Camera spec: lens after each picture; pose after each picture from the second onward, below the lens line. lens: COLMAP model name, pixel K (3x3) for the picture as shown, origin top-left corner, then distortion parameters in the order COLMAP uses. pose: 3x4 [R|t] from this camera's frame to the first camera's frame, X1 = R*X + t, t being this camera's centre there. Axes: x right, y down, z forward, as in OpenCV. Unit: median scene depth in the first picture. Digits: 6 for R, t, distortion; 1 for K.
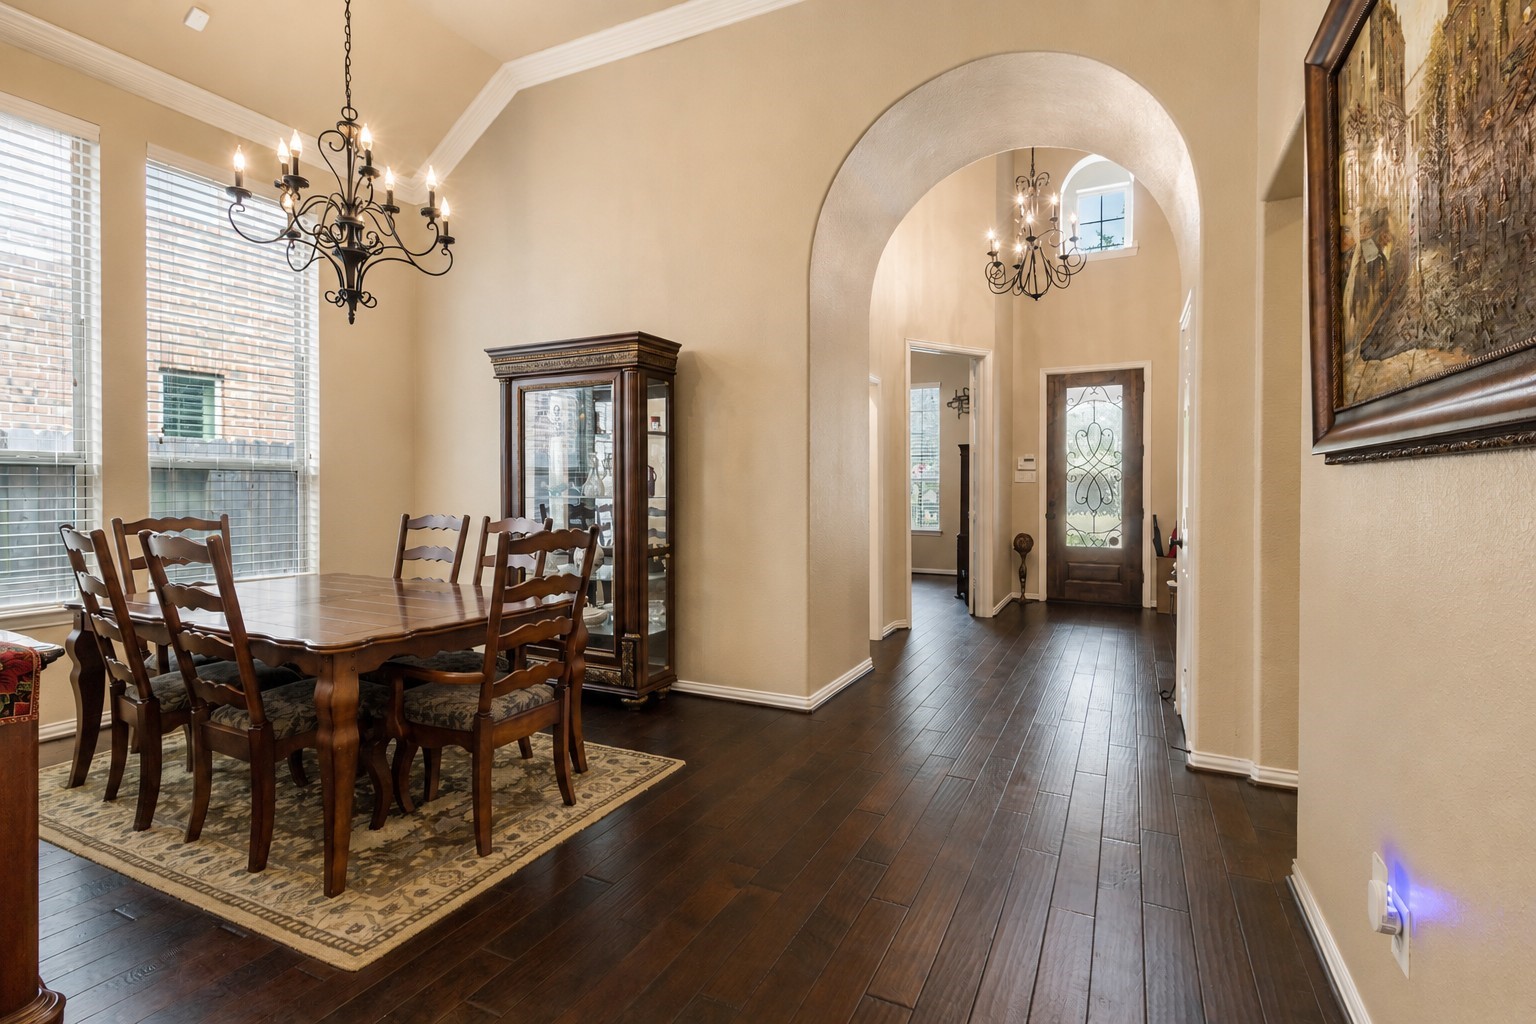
lens RADIAL K [[739.9, 0, 767.6], [0, 739.9, 489.2], [0, 0, 1]] dist [-0.000984, 0.000033]
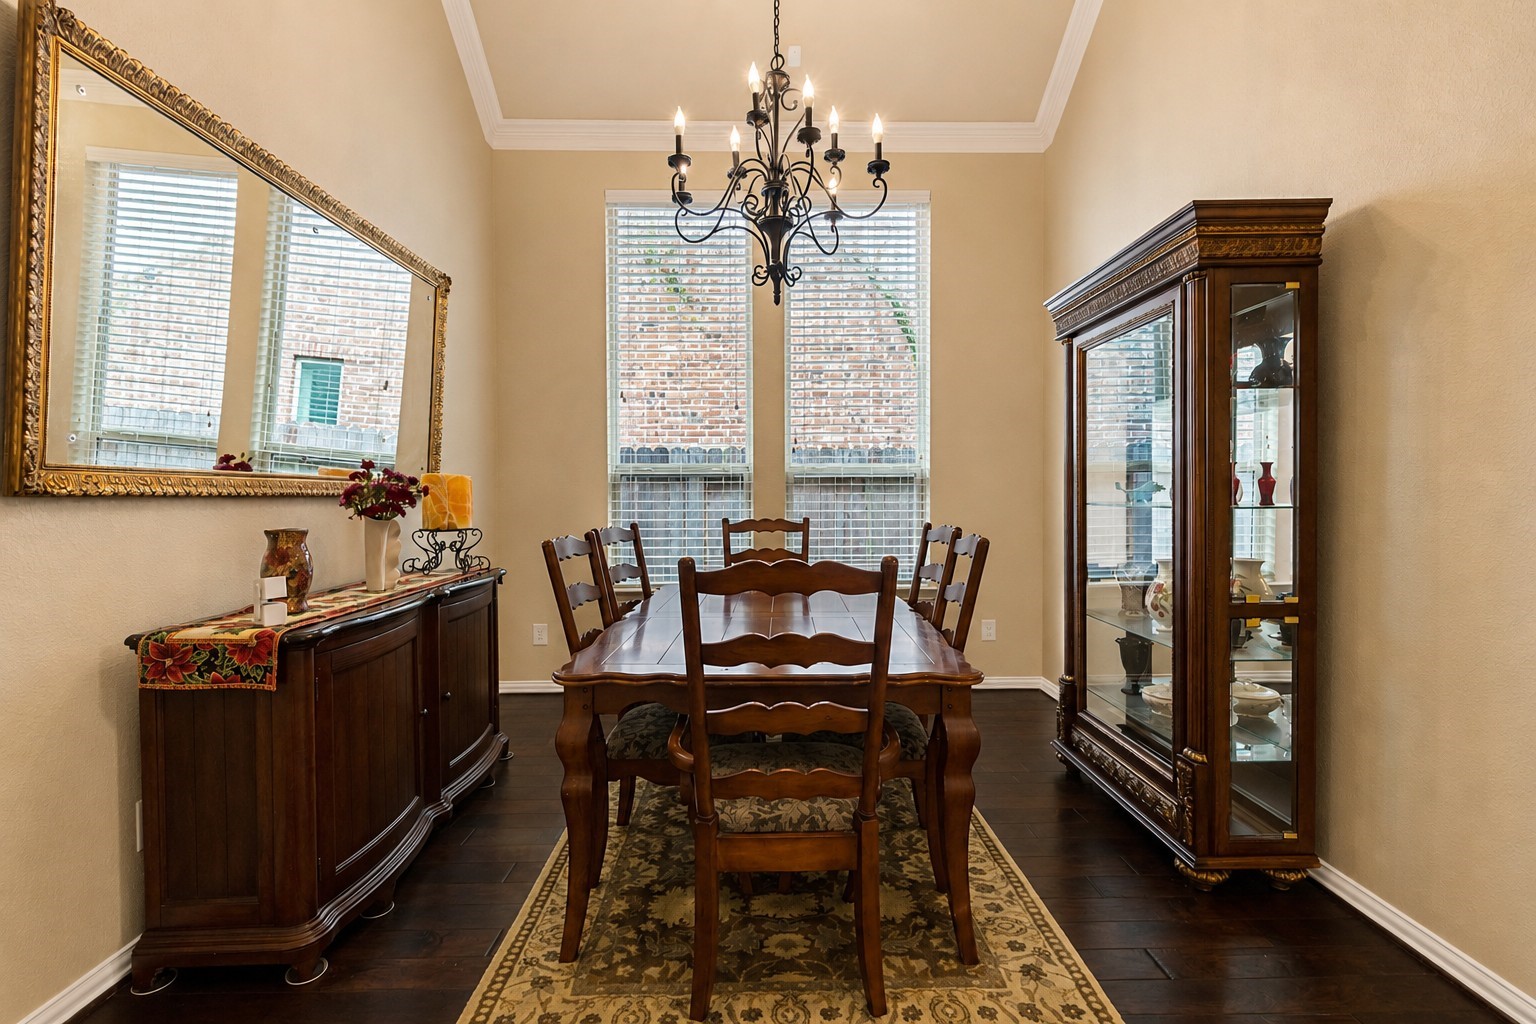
lens RADIAL K [[719.6, 0, 789.8], [0, 719.6, 505.3], [0, 0, 1]] dist [0.001502, 0.000185]
pose [[0.456682, 0.013129, -0.889533, 0.204709], [0.001785, 0.999876, 0.015674, 0.000933], [0.889628, -0.008746, 0.456602, 0.621433]]
